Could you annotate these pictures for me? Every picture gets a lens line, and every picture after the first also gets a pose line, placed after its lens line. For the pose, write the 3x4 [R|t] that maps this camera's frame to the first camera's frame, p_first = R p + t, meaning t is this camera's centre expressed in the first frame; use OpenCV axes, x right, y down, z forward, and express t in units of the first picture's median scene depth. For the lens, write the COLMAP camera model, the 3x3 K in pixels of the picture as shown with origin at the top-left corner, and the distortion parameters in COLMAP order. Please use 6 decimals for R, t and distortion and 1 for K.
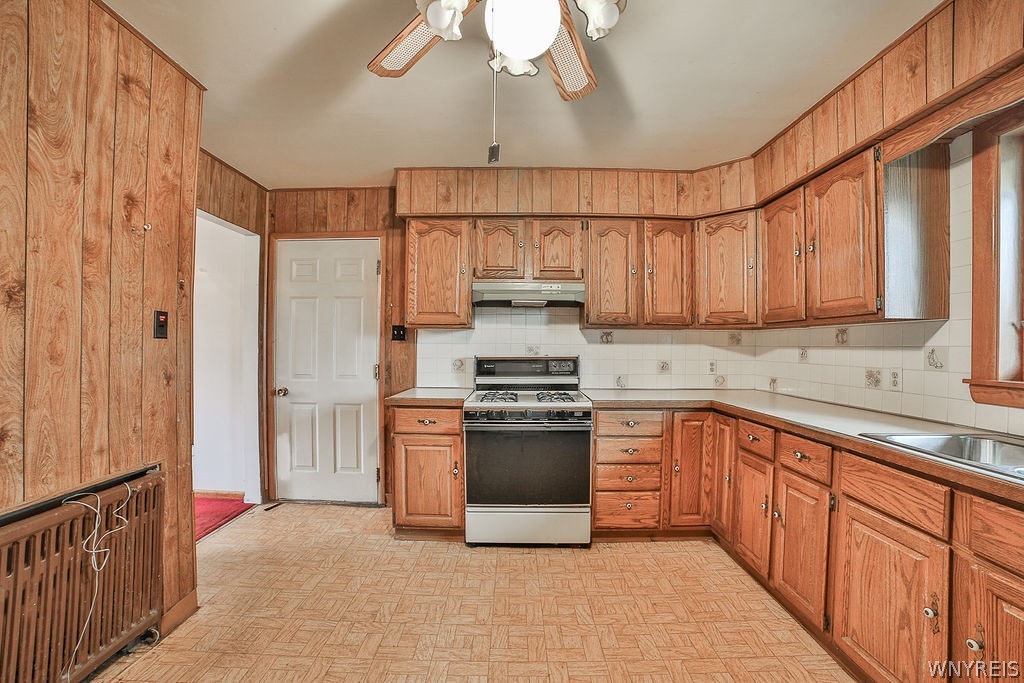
lens RADIAL K [[436.5, 0, 512.5], [0, 436.5, 345.0], [0, 0, 1]] dist [-0.111269, 0.040568]
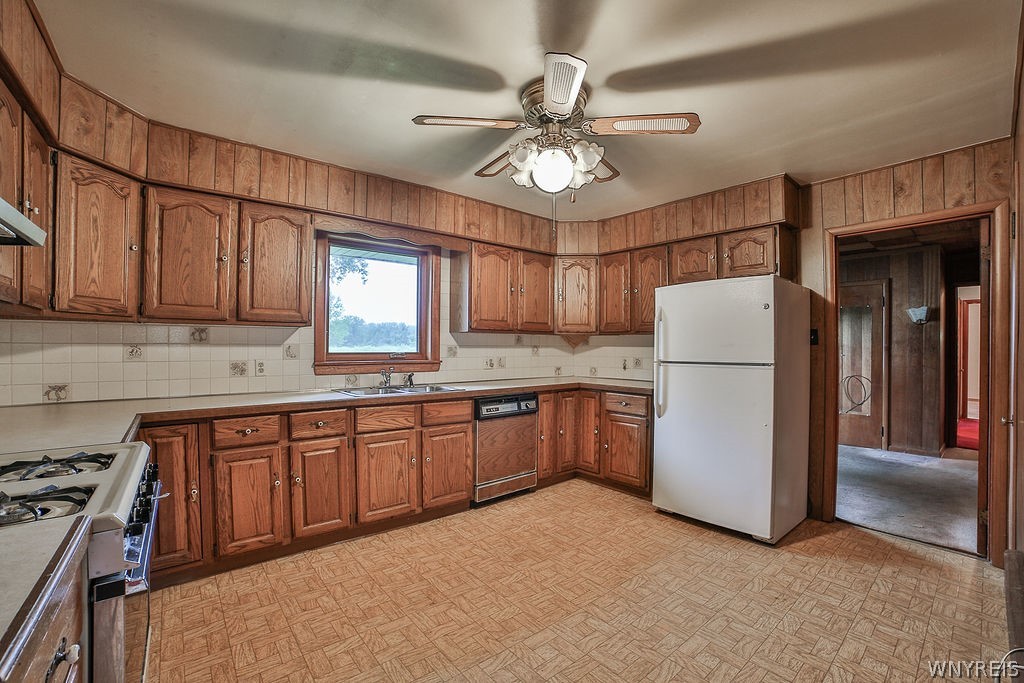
lens RADIAL K [[440.7, 0, 512.0], [0, 440.7, 341.5], [0, 0, 1]] dist [-0.111041, 0.041412]
pose [[-0.646353, -0.007288, 0.763003, -0.545131], [-0.012176, 0.999926, -0.000763, -0.010508], [-0.762941, -0.009784, -0.646394, 0.964036]]
